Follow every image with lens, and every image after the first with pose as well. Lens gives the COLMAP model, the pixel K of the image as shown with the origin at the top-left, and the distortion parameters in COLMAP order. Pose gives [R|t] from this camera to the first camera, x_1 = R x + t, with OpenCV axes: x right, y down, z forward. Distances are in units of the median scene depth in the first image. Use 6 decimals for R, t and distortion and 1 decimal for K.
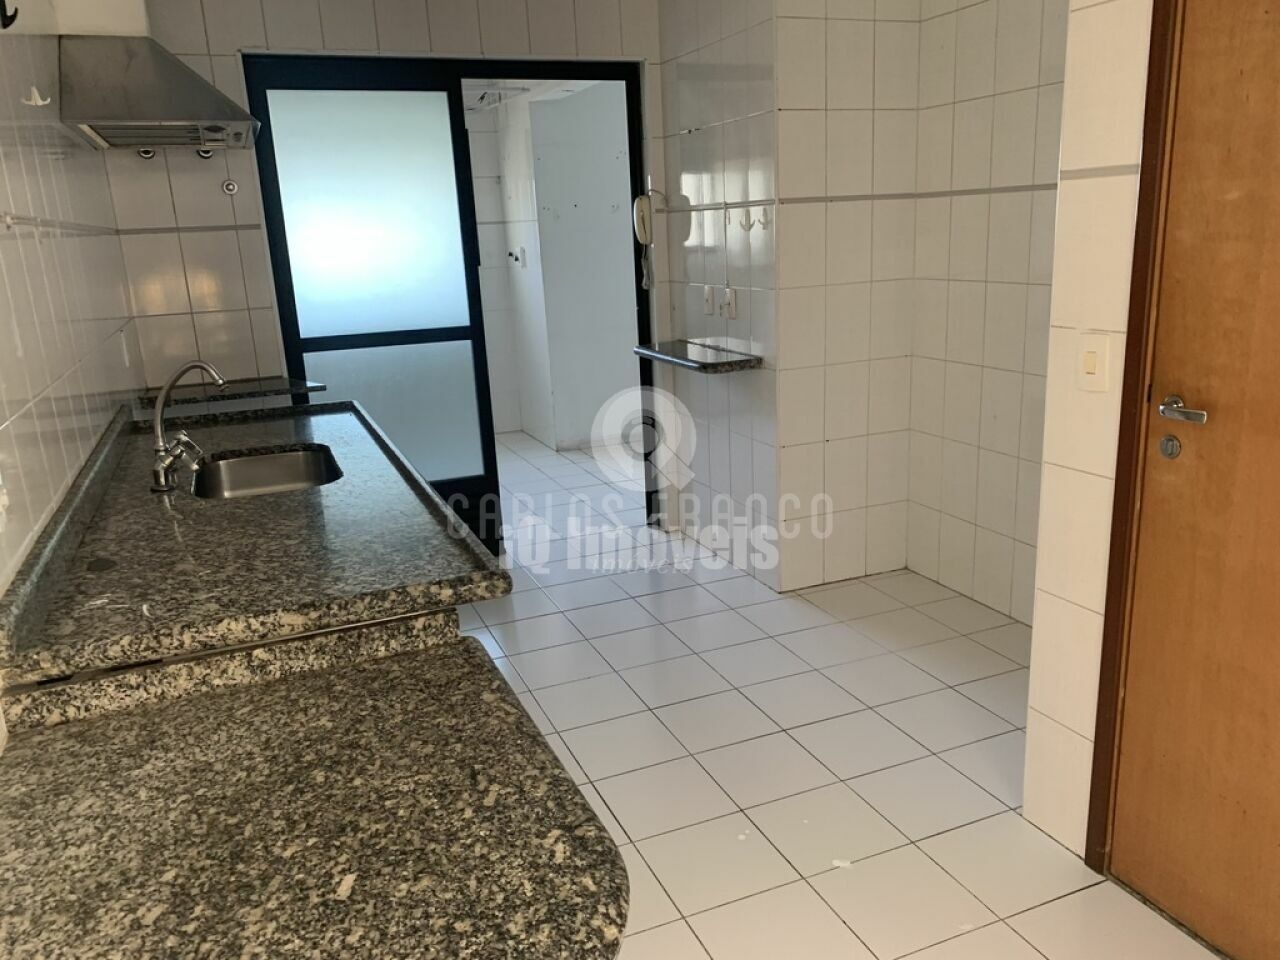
lens RADIAL K [[969.4, 0, 640.0], [0, 969.4, 480.0], [0, 0, 1]] dist [0.036744, -0.042464]
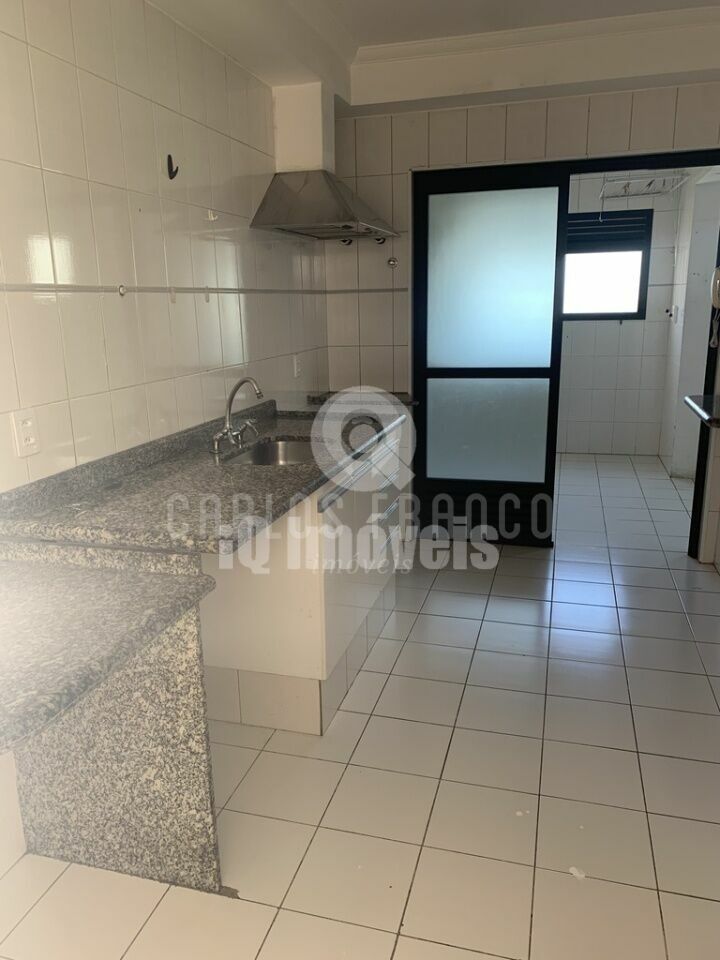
lens RADIAL K [[727.0, 0, 360.0], [0, 727.0, 480.0], [0, 0, 1]] dist [0.036744, -0.042464]
pose [[0.782688, 0.174783, -0.597369, 0.673074], [-0.168059, 0.983460, 0.067554, -0.102345], [0.599296, 0.047520, 0.799116, 0.237288]]
